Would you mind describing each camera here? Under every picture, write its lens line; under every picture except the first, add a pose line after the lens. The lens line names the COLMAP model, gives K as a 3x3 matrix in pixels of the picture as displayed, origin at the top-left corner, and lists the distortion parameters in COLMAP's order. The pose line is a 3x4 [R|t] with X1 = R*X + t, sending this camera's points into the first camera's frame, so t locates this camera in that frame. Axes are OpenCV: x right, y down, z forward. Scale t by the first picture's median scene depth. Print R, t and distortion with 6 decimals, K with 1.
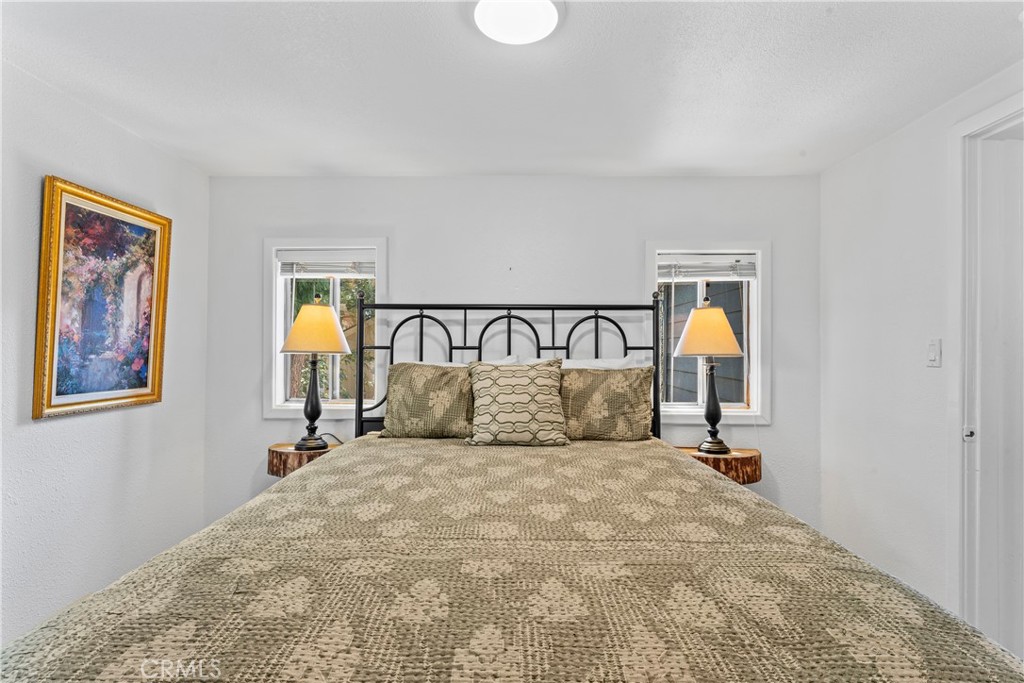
lens RADIAL K [[509.1, 0, 512.6], [0, 509.1, 340.8], [0, 0, 1]] dist [-0.009867, 0.003562]
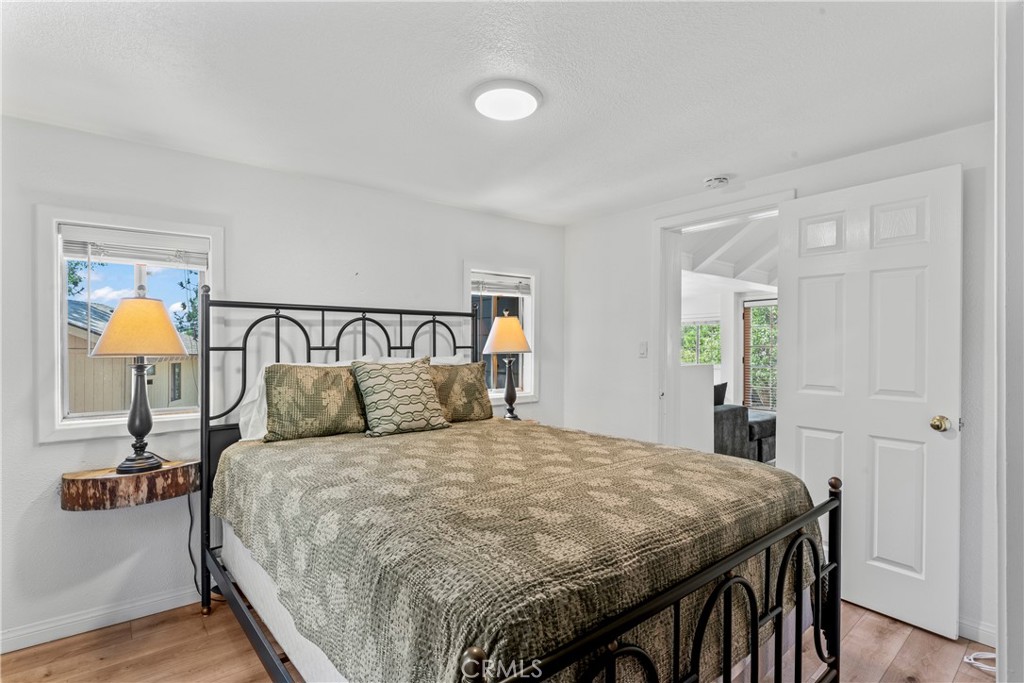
lens RADIAL K [[509.1, 0, 507.8], [0, 509.1, 344.5], [0, 0, 1]] dist [-0.009867, 0.003562]
pose [[0.770674, -0.002692, 0.637224, -0.466046], [-0.003443, 0.999959, 0.008388, -0.003742], [-0.637220, -0.008658, 0.770633, -0.025372]]
